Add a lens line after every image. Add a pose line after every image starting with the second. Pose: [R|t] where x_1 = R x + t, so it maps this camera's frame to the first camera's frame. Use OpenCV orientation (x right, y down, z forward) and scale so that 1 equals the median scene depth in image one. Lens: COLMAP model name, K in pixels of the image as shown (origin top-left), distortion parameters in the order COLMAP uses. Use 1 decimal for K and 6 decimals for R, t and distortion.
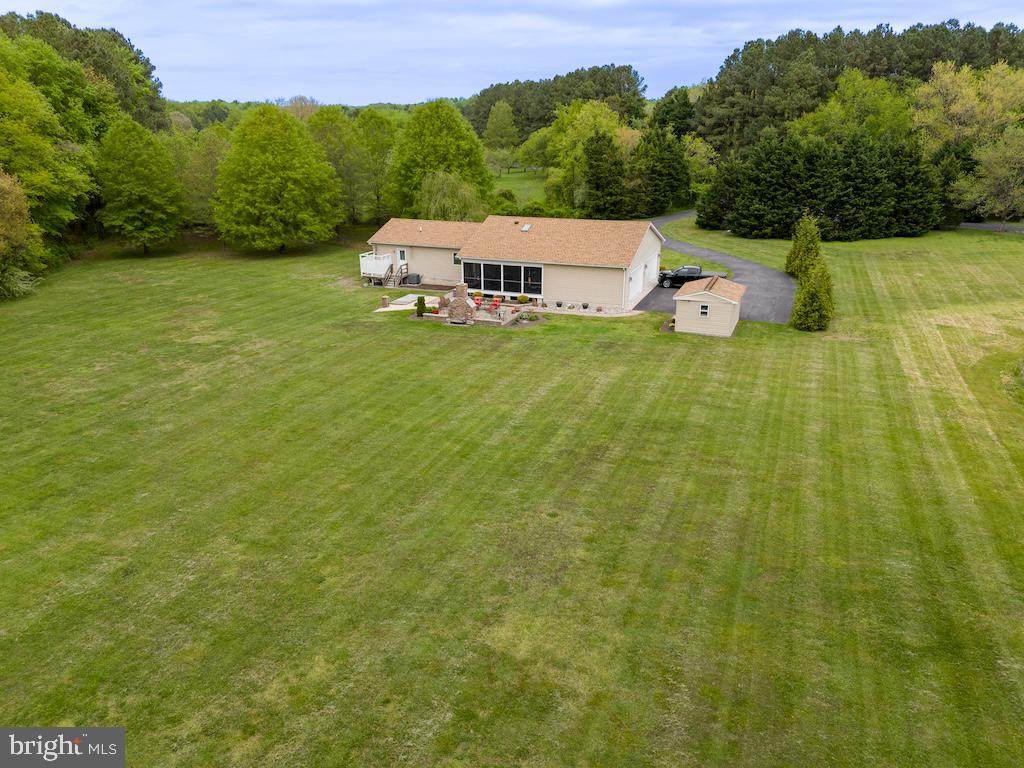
lens RADIAL K [[759.1, 0, 511.1], [0, 759.1, 387.9], [0, 0, 1]] dist [0.062679, -0.056093]
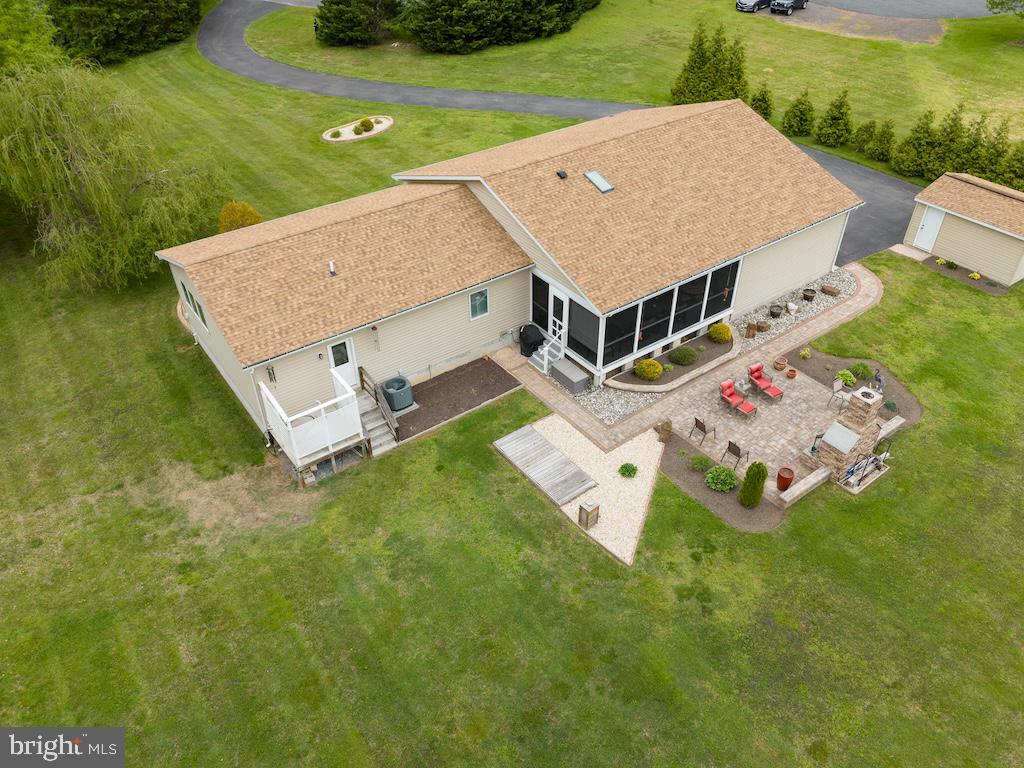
lens RADIAL K [[759.1, 0, 518.8], [0, 759.1, 381.4], [0, 0, 1]] dist [0.062679, -0.056093]
pose [[0.536359, -0.514914, 0.668717, -0.279997], [0.282153, 0.856136, 0.432920, -0.238431], [-0.795430, -0.043520, 0.604481, 0.562968]]
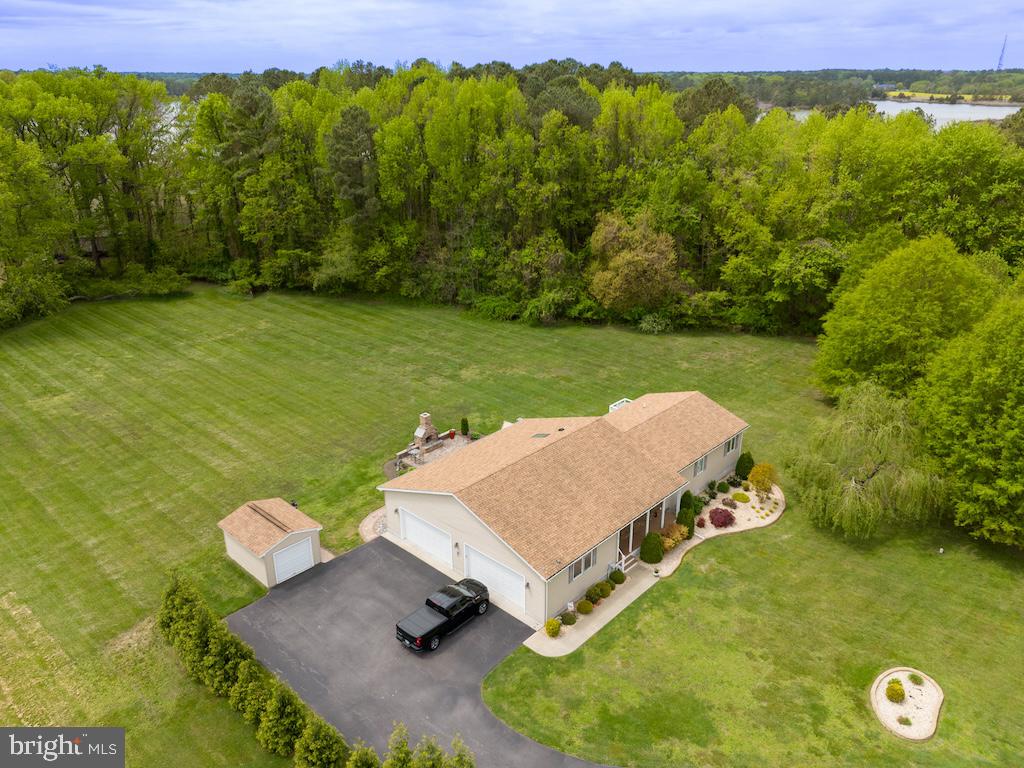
lens RADIAL K [[759.1, 0, 516.1], [0, 759.1, 387.5], [0, 0, 1]] dist [0.062679, -0.056093]
pose [[-0.368161, 0.356206, -0.858822, 0.526930], [-0.307618, 0.825012, 0.474053, -0.468040], [0.877399, 0.438717, -0.194162, 0.827776]]
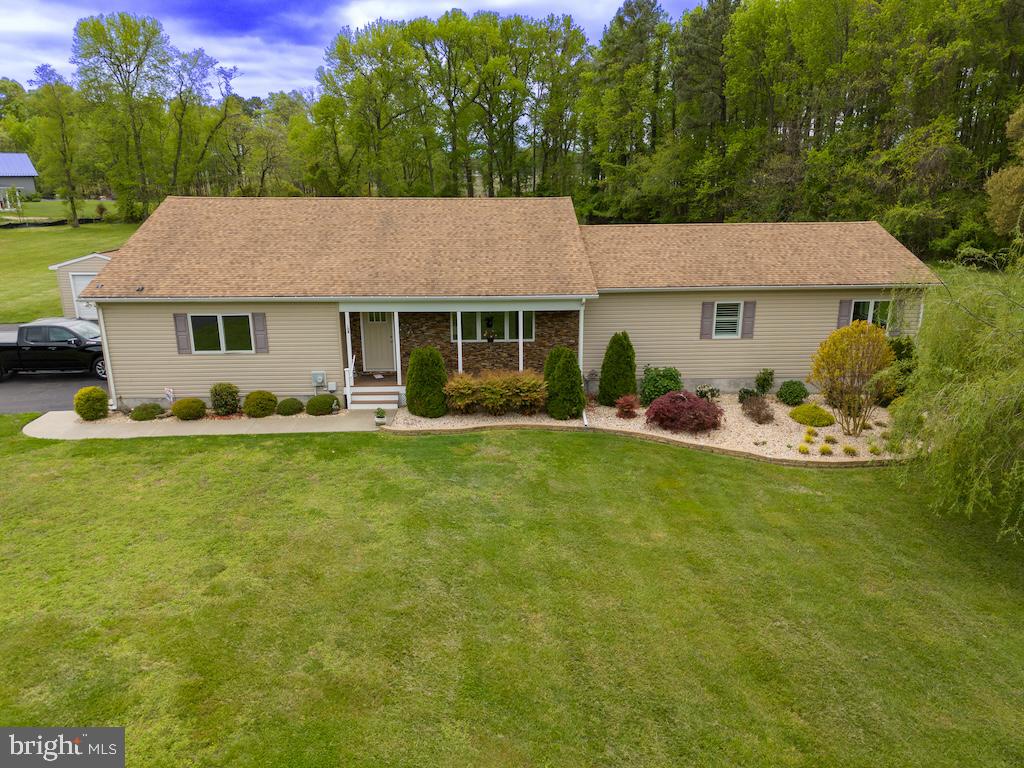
lens RADIAL K [[759.1, 0, 514.6], [0, 759.1, 379.0], [0, 0, 1]] dist [0.062679, -0.056093]
pose [[-0.914618, 0.113519, -0.388056, 0.134162], [-0.129635, 0.826772, 0.547397, -0.286264], [0.382973, 0.550965, -0.741464, 1.052183]]
